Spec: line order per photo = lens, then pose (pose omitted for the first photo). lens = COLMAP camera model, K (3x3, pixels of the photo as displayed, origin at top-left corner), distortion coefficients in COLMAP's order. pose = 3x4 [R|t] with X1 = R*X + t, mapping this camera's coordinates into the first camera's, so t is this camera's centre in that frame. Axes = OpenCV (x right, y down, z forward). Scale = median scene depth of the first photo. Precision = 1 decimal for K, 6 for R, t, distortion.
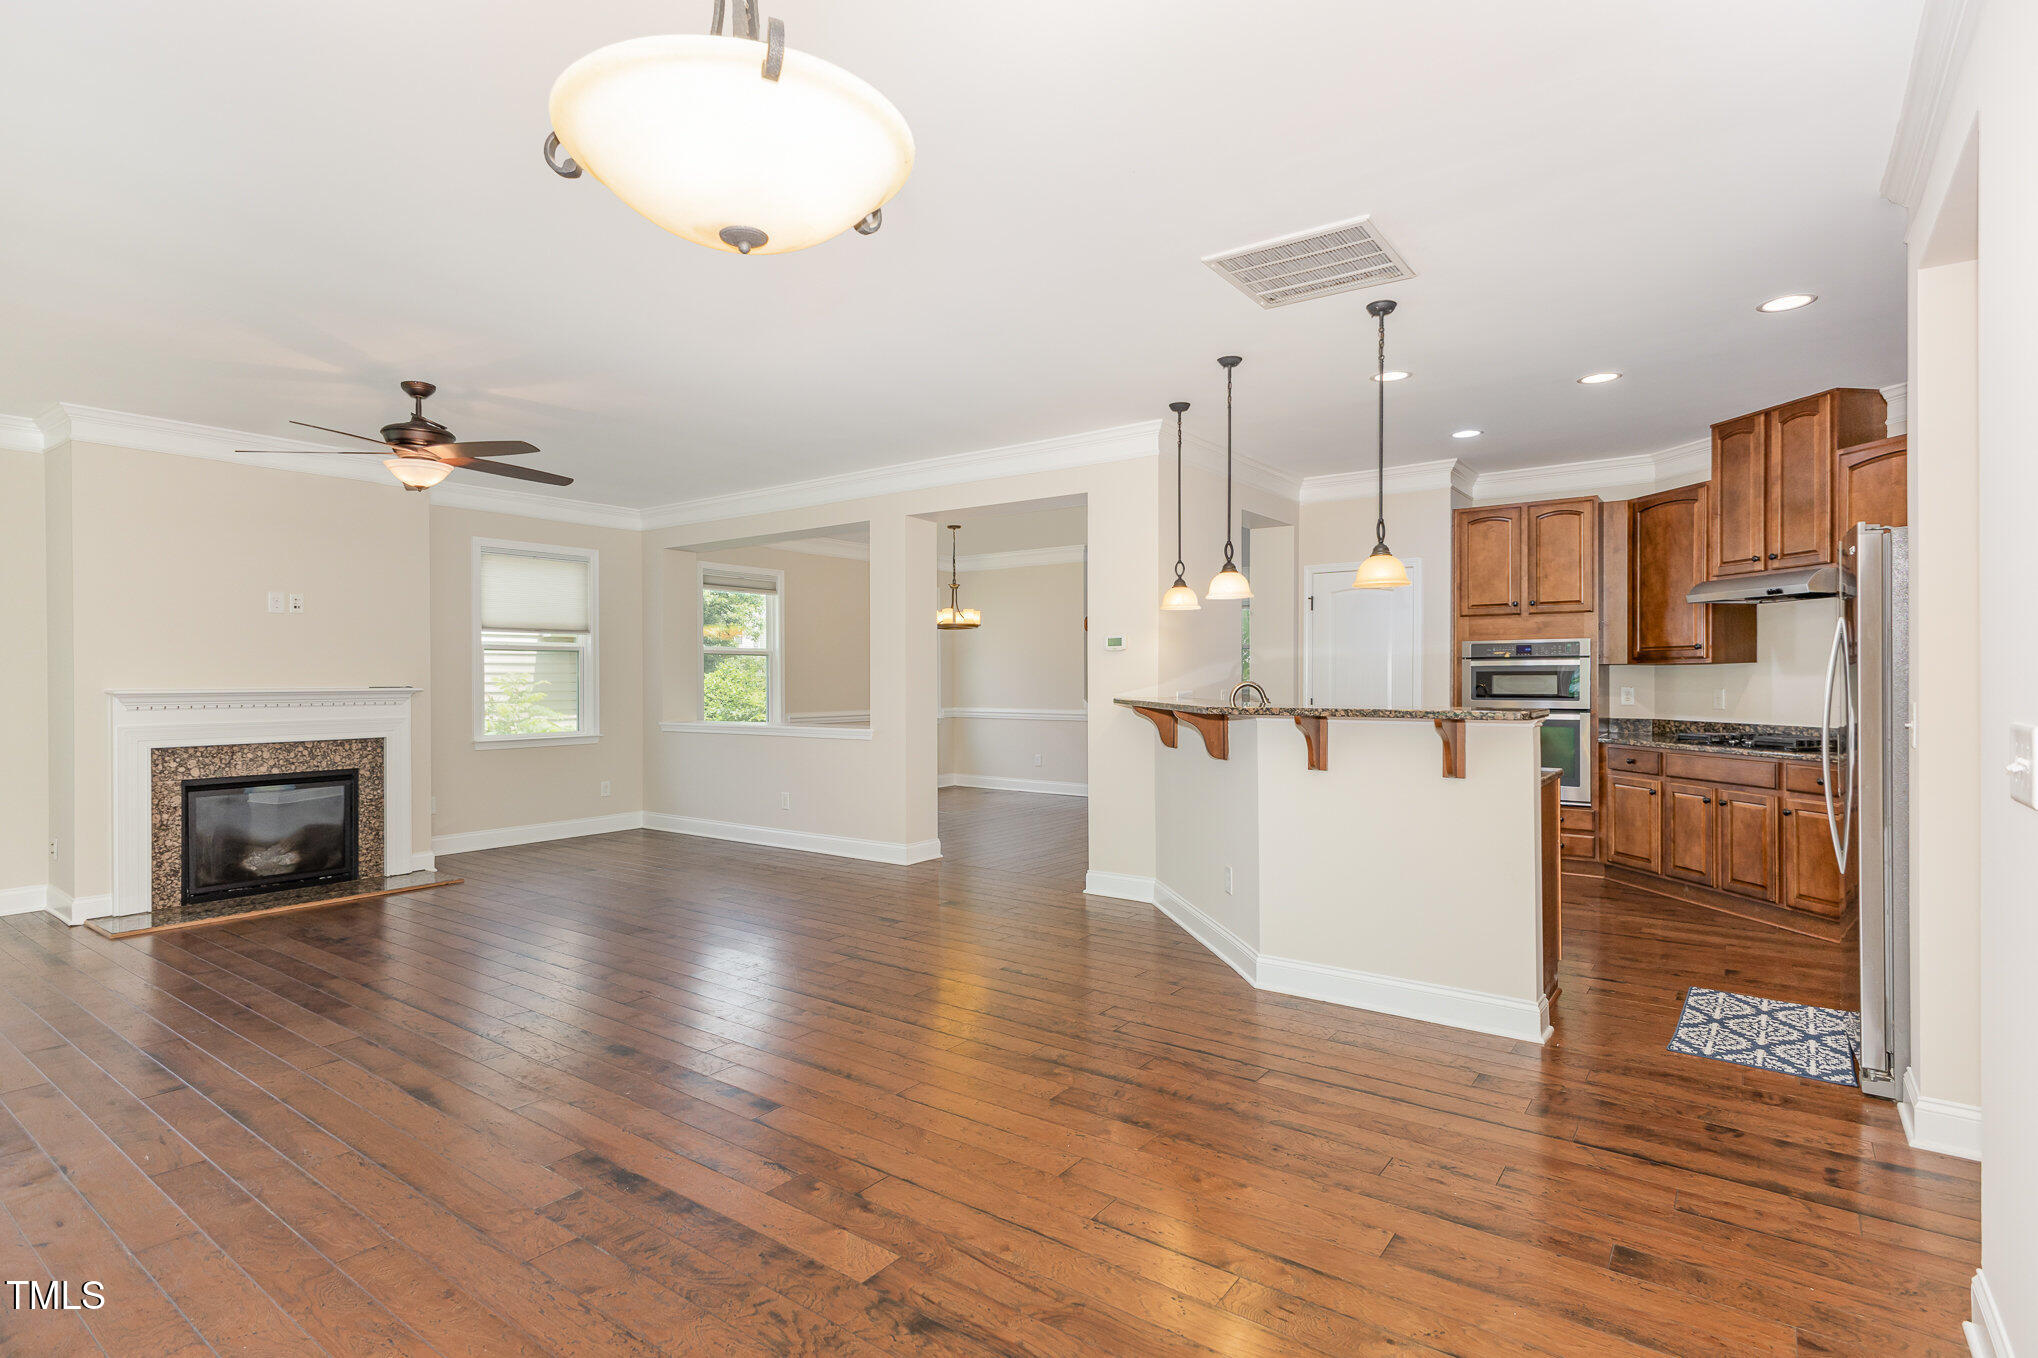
lens RADIAL K [[1012.9, 0, 1019.0], [0, 1012.9, 679.0], [0, 0, 1]] dist [0.016759, -0.000035]
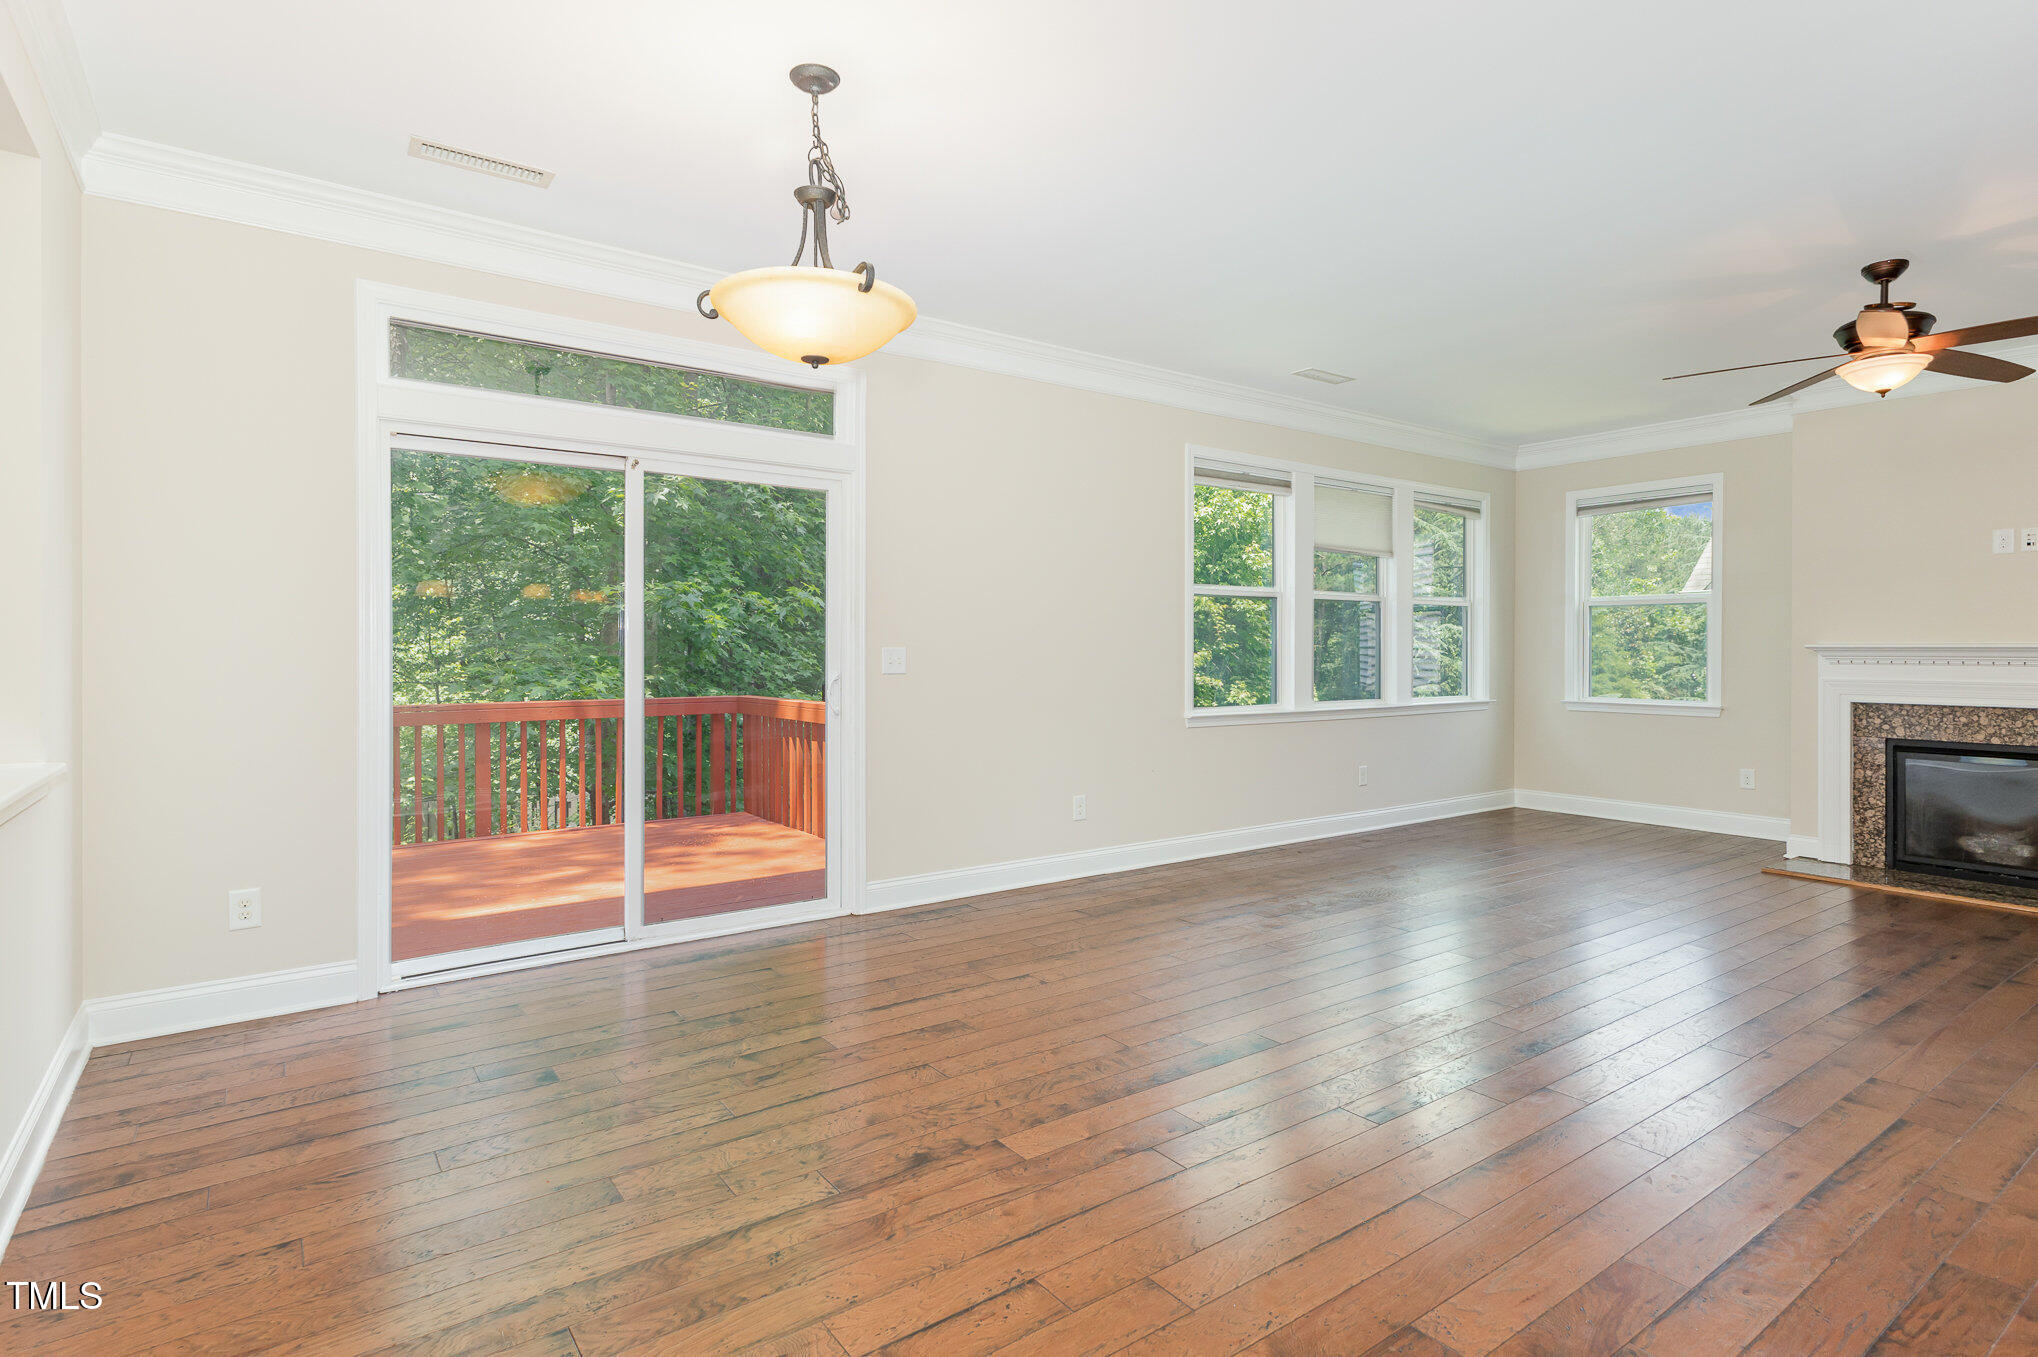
lens RADIAL K [[1028.7, 0, 1015.1], [0, 1028.7, 651.9], [0, 0, 1]] dist [0.001242, 0.000166]
pose [[-0.305846, 0.004133, -0.952072, 0.337102], [-0.002882, 0.999982, 0.005267, 0.014417], [0.952077, 0.004354, -0.305829, 0.493875]]
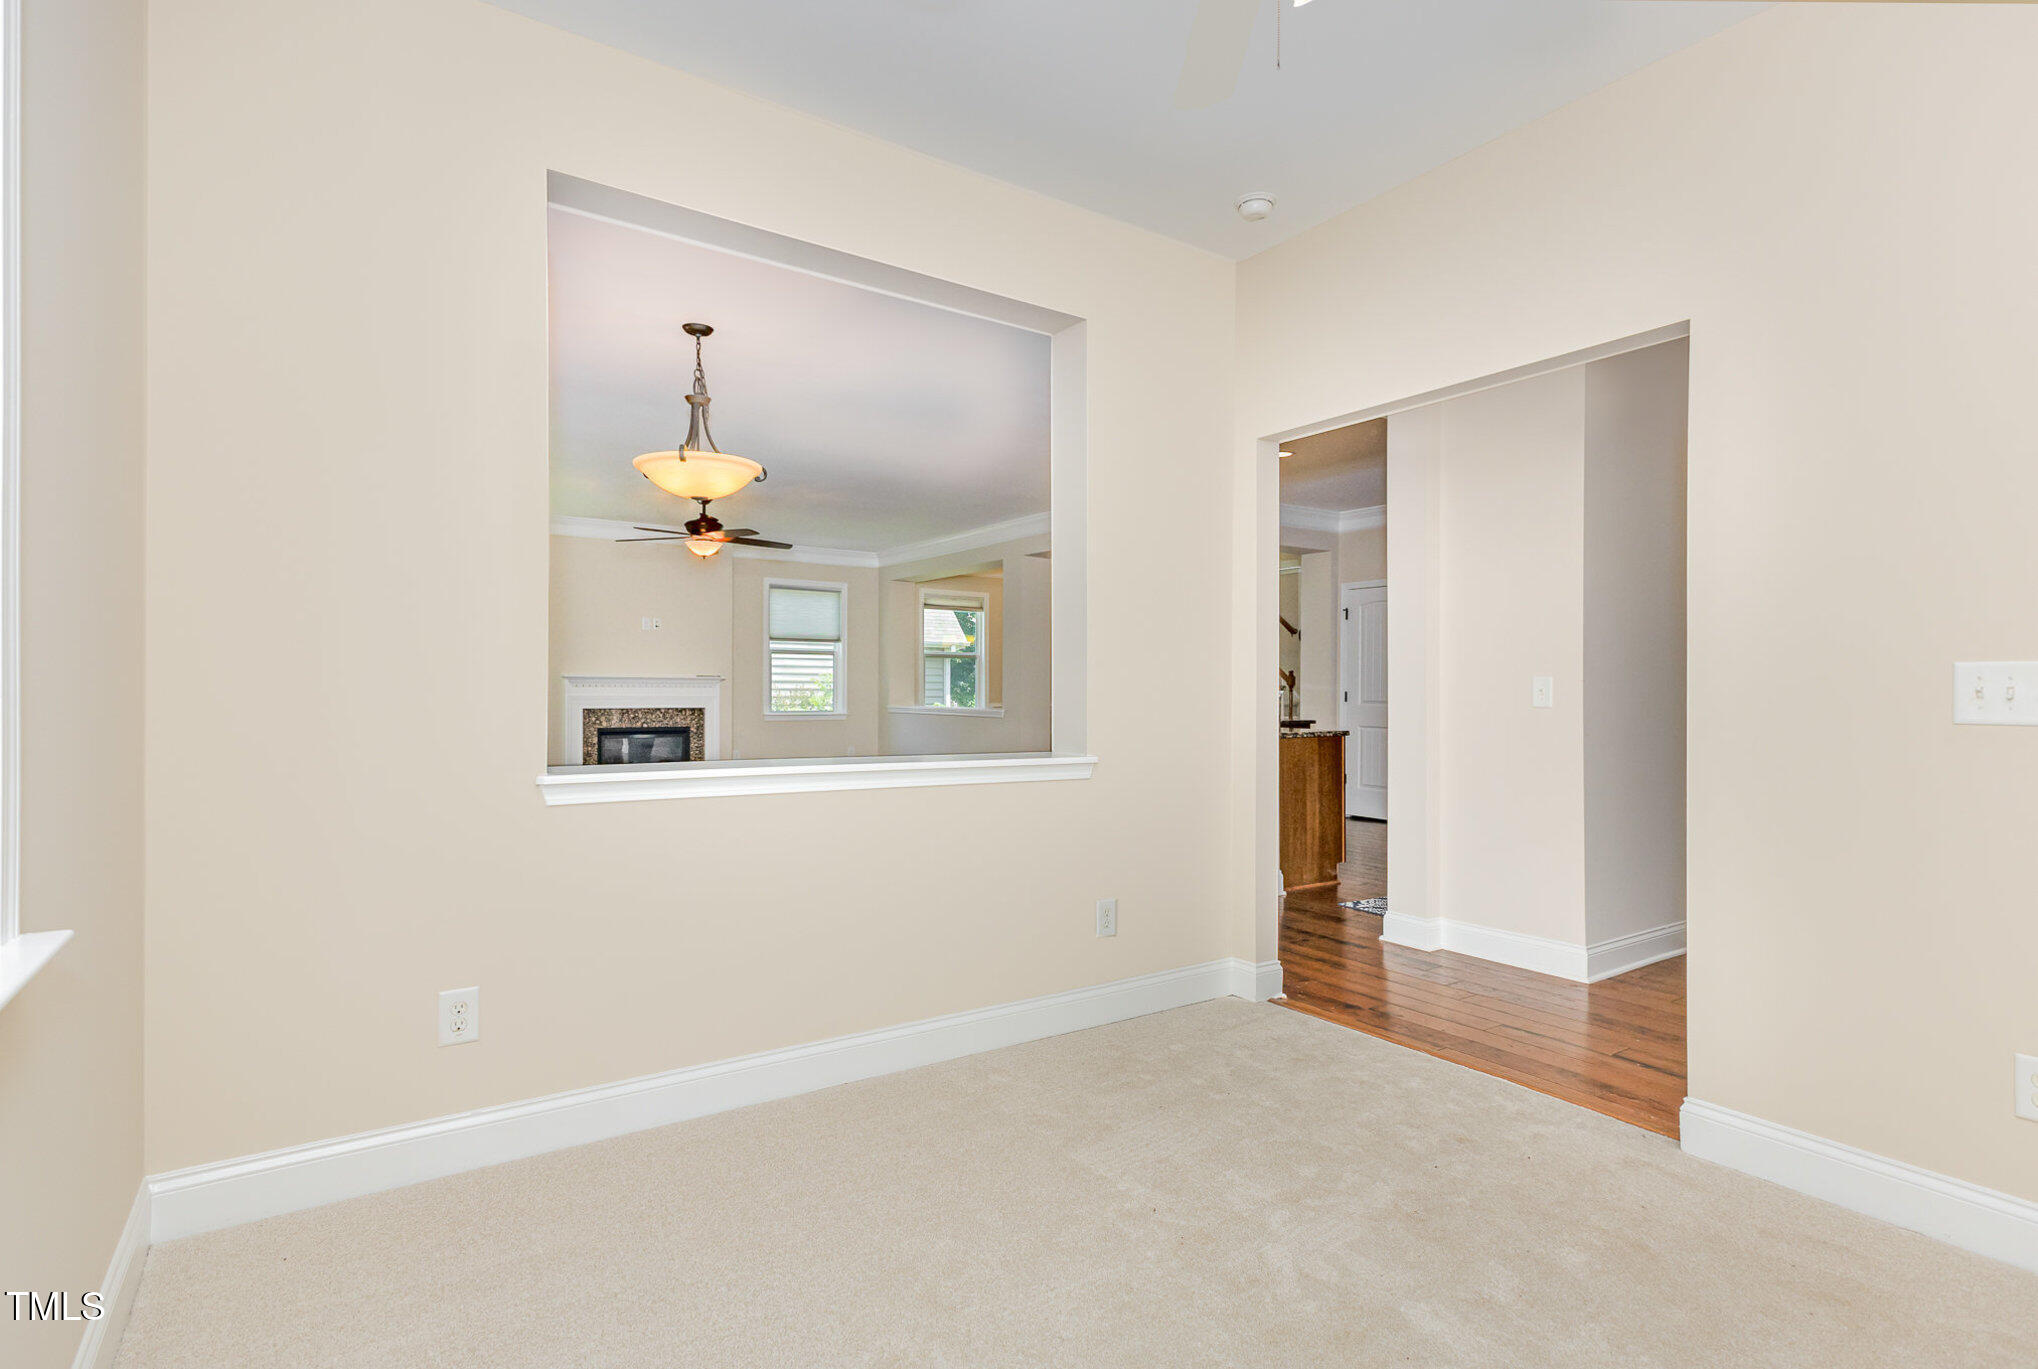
lens RADIAL K [[1013.4, 0, 1019.0], [0, 1013.4, 684.5], [0, 0, 1]] dist [0.021242, 0.000022]
pose [[0.943715, 0.008738, -0.330643, 0.394100], [-0.009610, 0.999953, -0.001004, 0.019636], [0.330619, 0.004125, 0.943755, -0.359558]]
